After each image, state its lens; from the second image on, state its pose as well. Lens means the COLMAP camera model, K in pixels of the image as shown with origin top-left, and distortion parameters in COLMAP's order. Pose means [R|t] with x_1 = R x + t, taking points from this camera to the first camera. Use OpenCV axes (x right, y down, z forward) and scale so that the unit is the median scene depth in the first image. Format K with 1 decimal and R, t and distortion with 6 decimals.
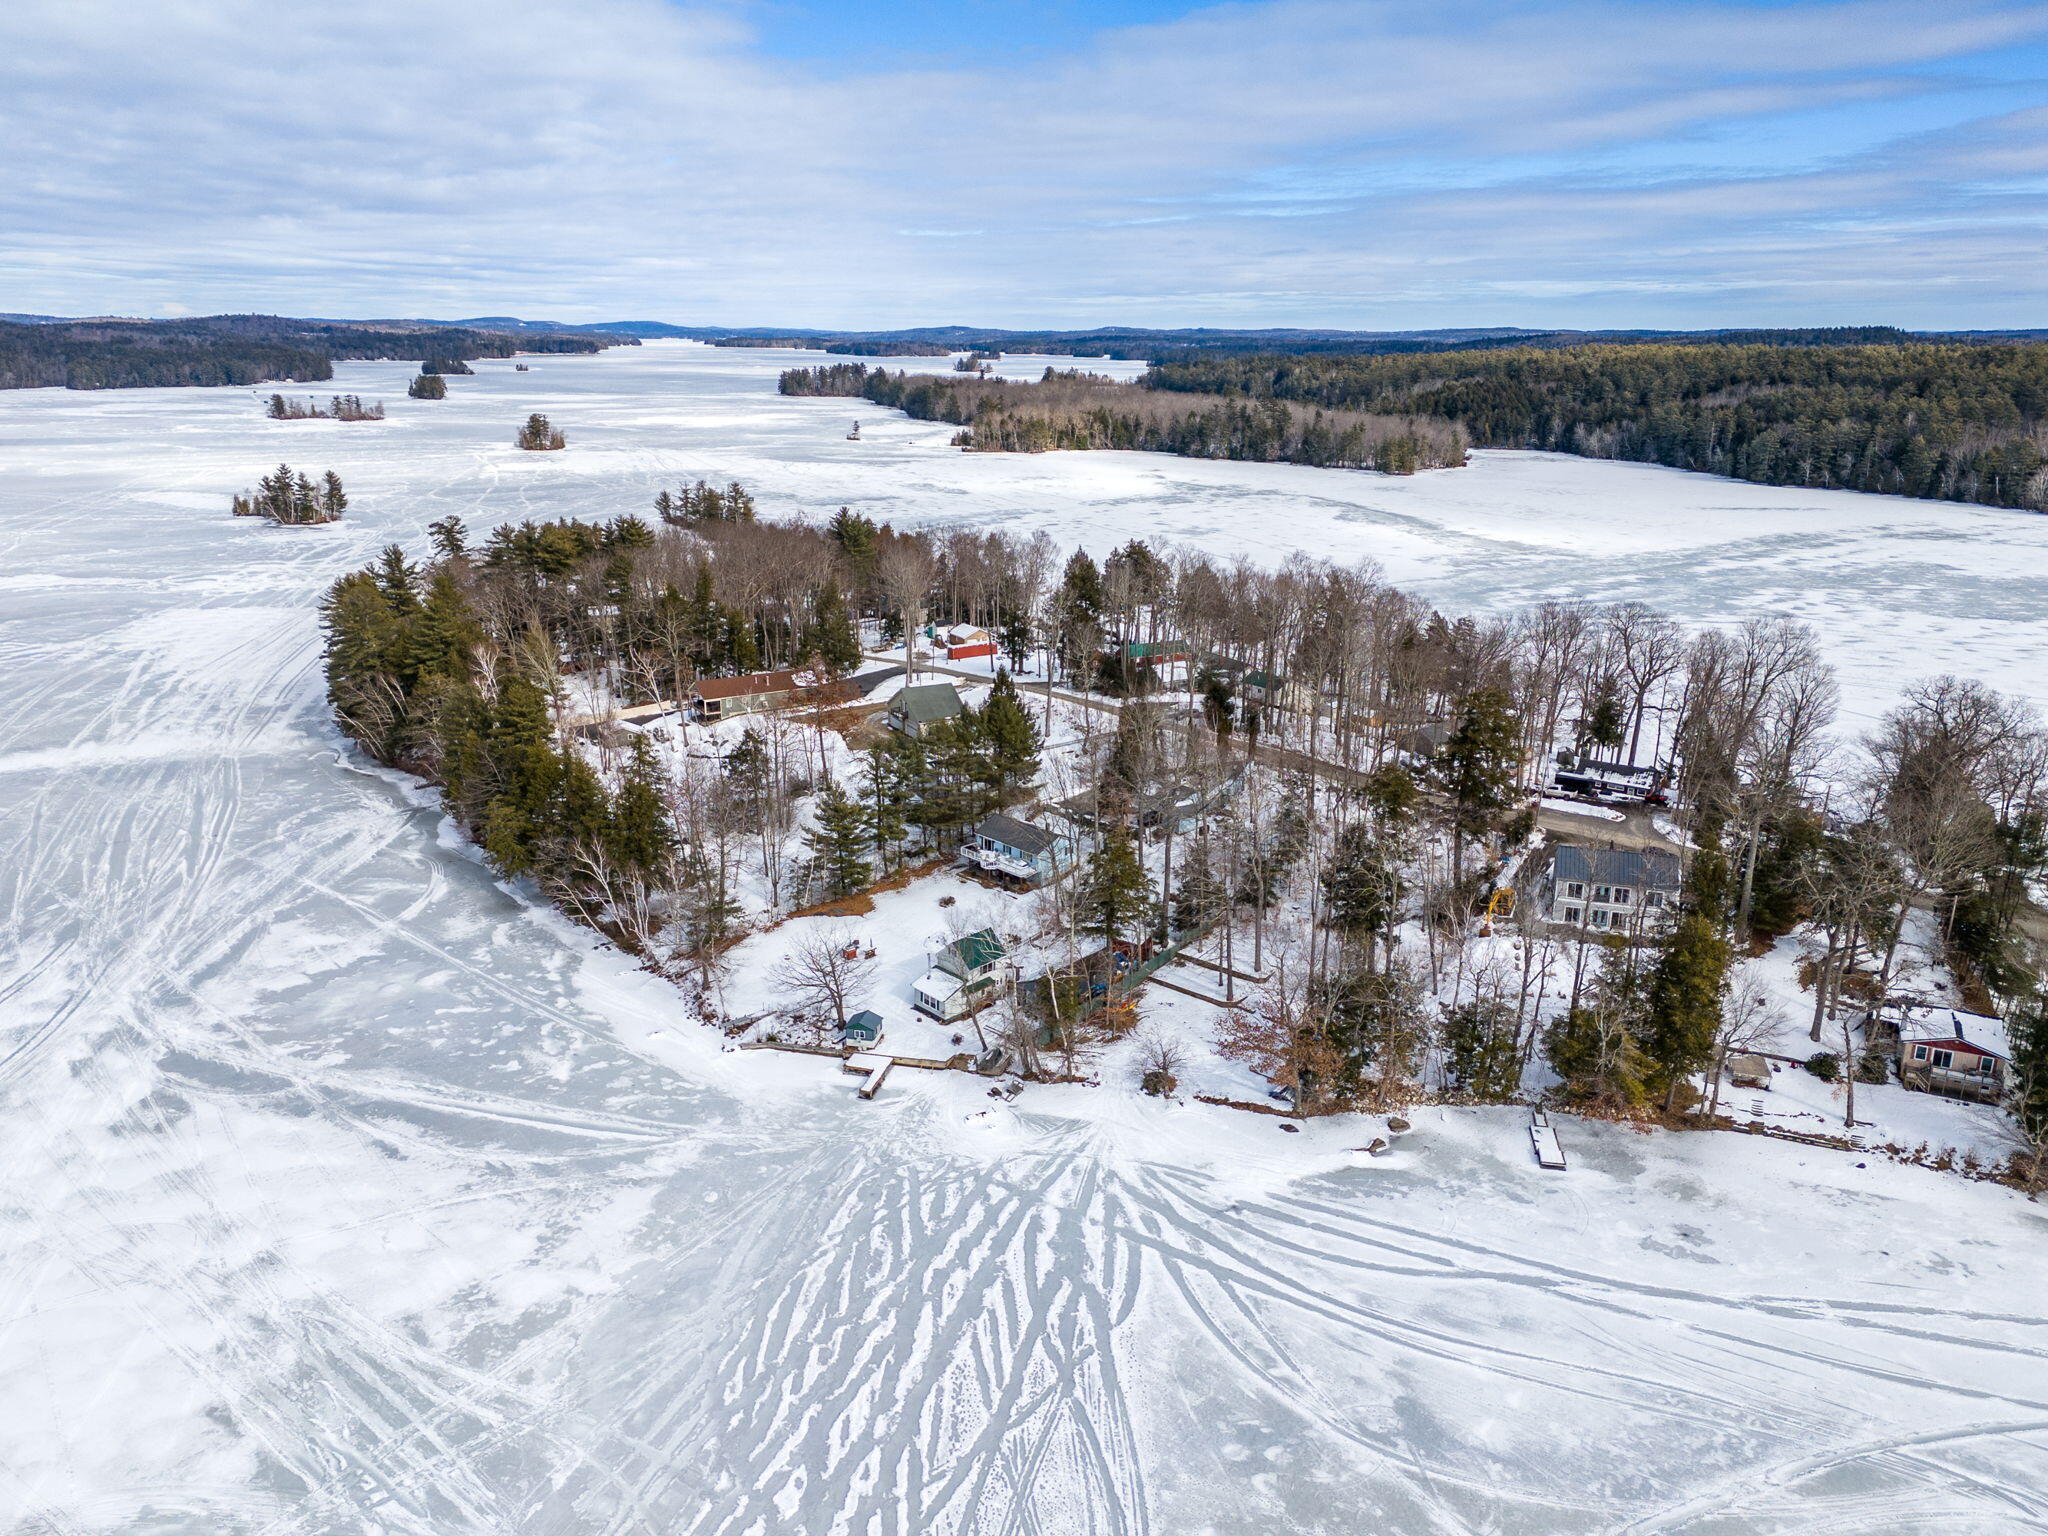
lens RADIAL K [[1472.8, 0, 1031.3], [0, 1472.8, 809.2], [0, 0, 1]] dist [0.078091, -0.064512]
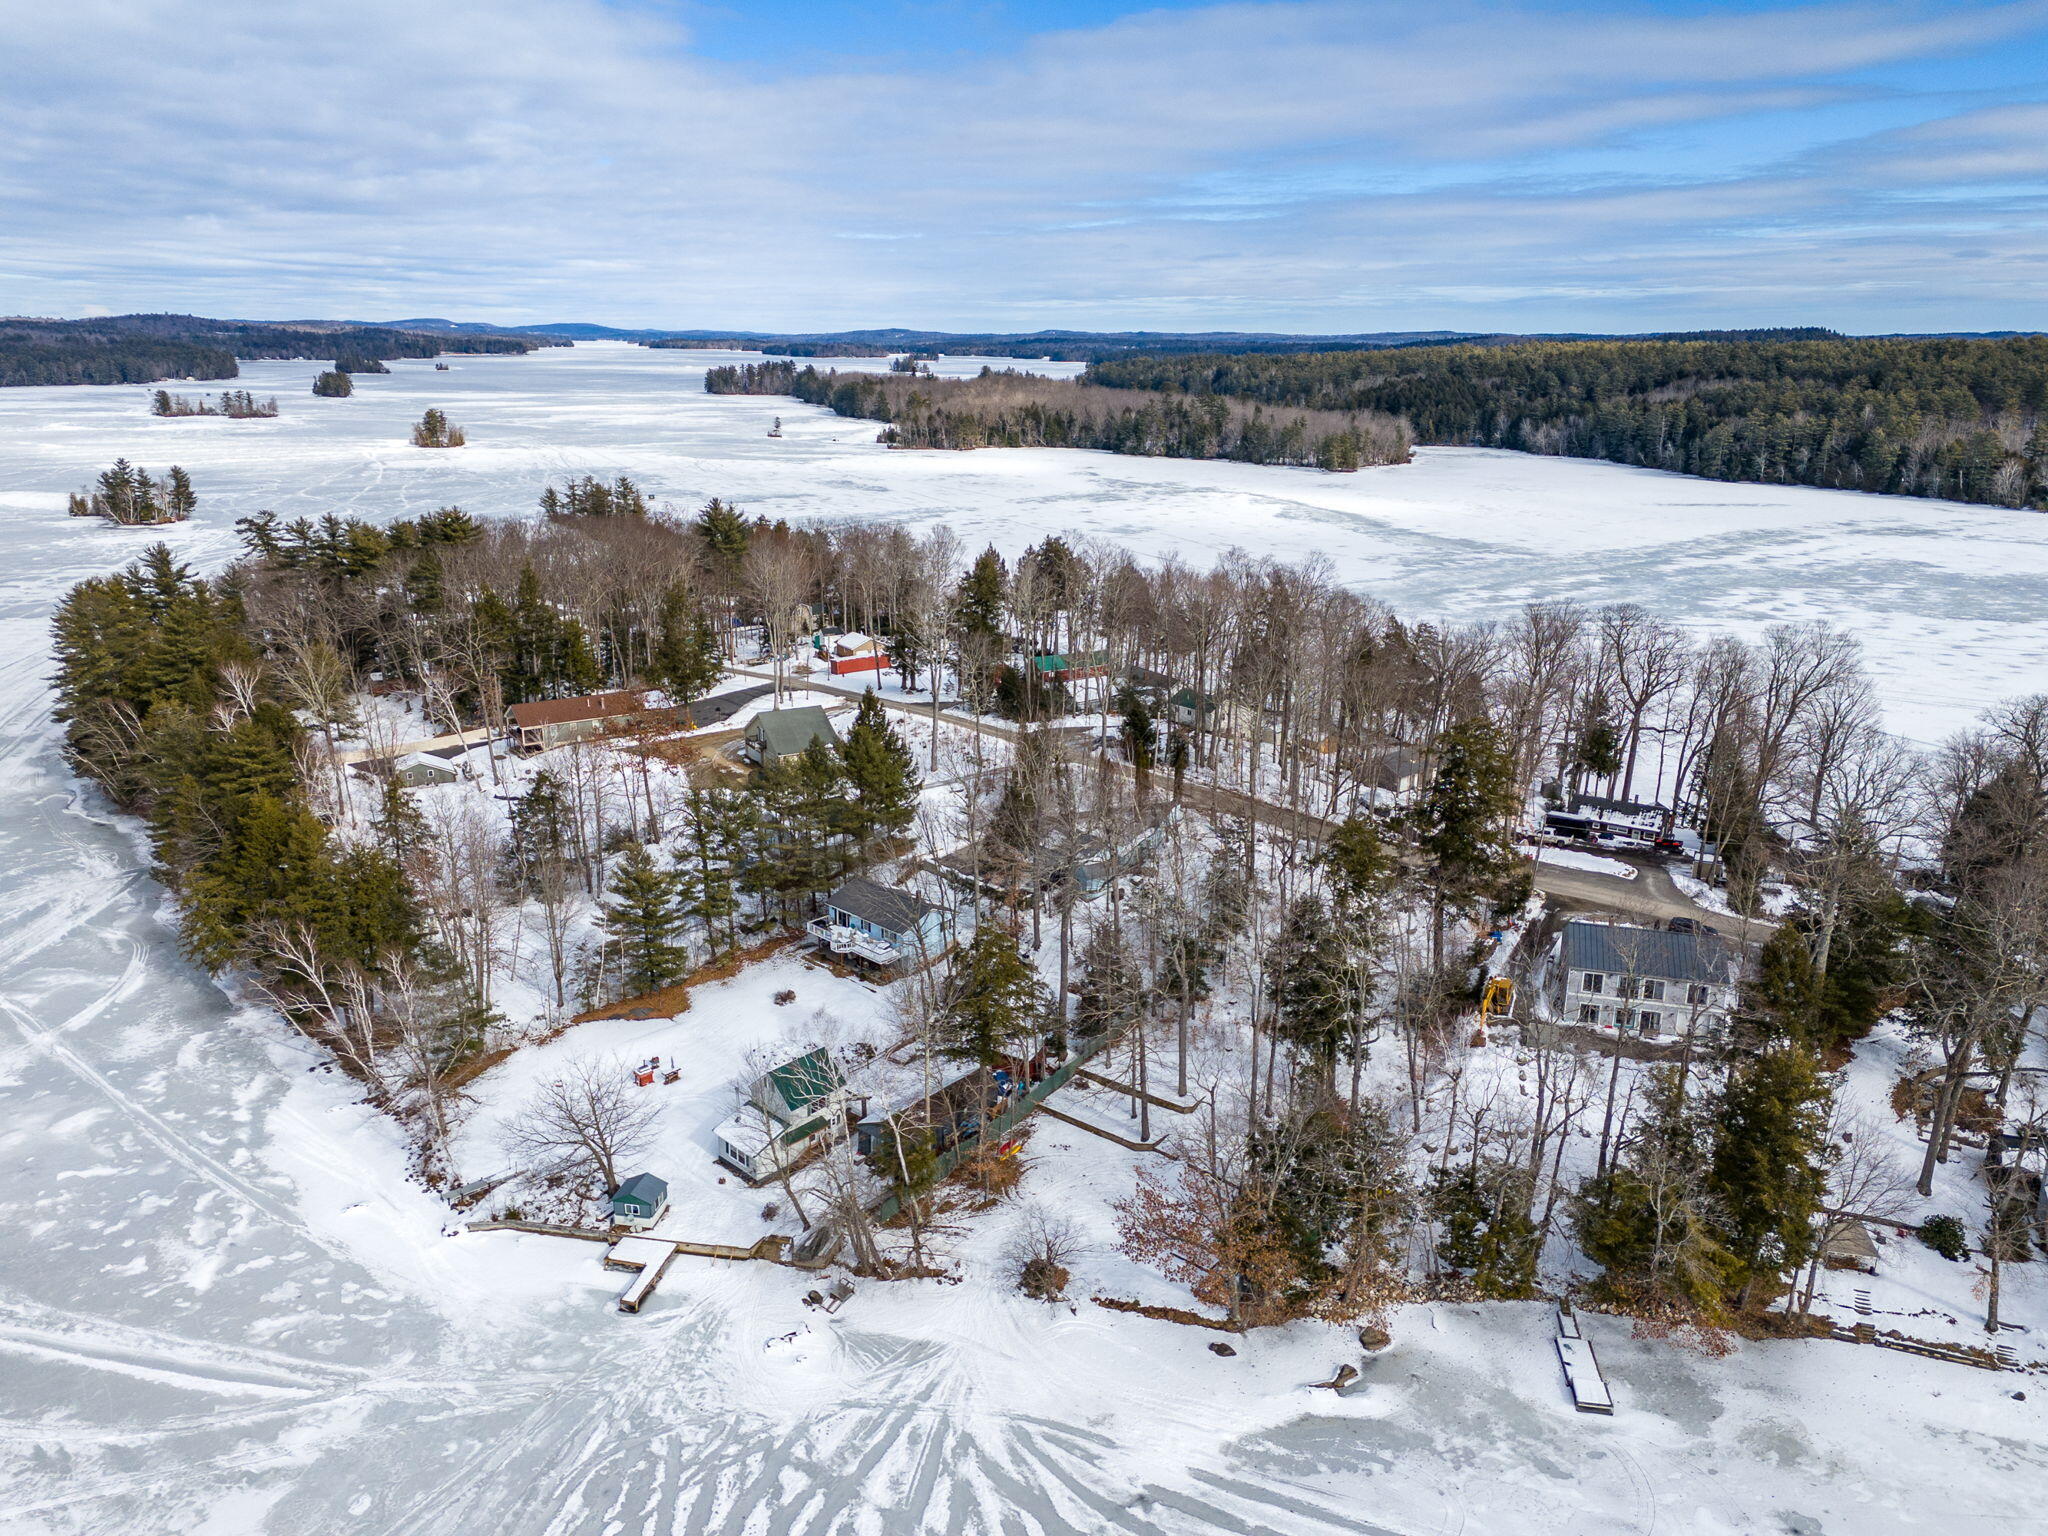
lens RADIAL K [[1472.8, 0, 1031.3], [0, 1472.8, 809.2], [0, 0, 1]] dist [0.078091, -0.064512]
pose [[0.999293, -0.010615, 0.036069, 0.044770], [0.010695, 0.999941, -0.002010, -0.032366], [-0.036045, 0.002394, 0.999347, 0.218546]]
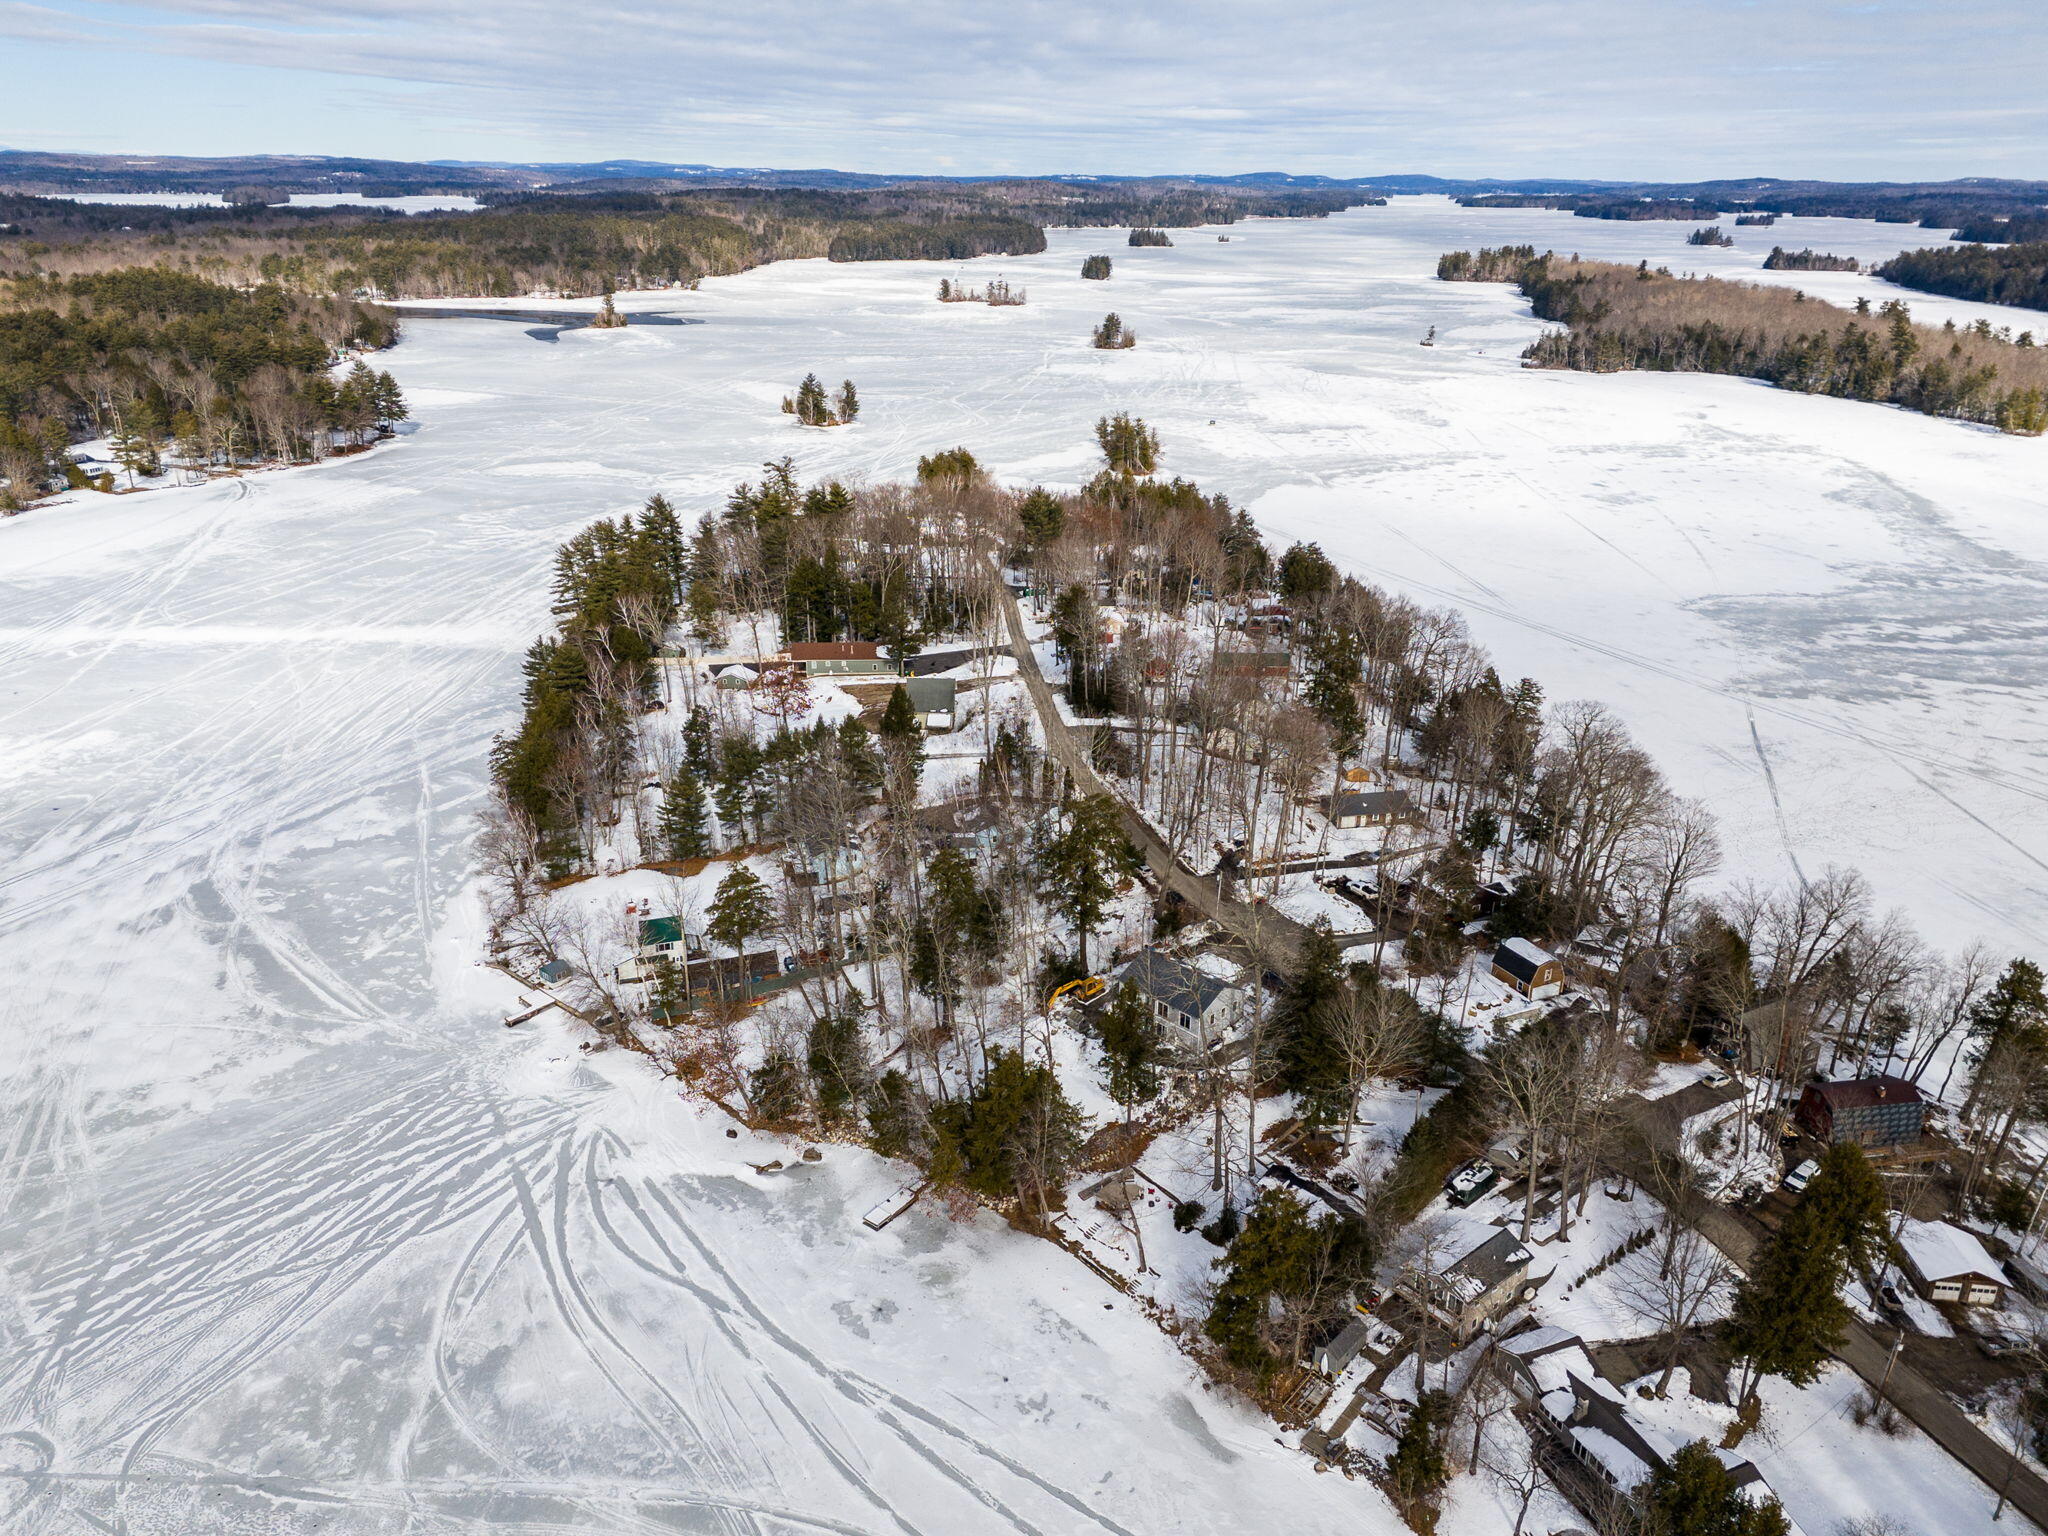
lens RADIAL K [[1472.8, 0, 1031.3], [0, 1472.8, 809.2], [0, 0, 1]] dist [0.078091, -0.064512]
pose [[0.887140, 0.184482, -0.423023, 0.648071], [-0.147004, 0.981842, 0.119898, -0.173361], [0.437461, -0.044180, 0.898152, 0.016337]]
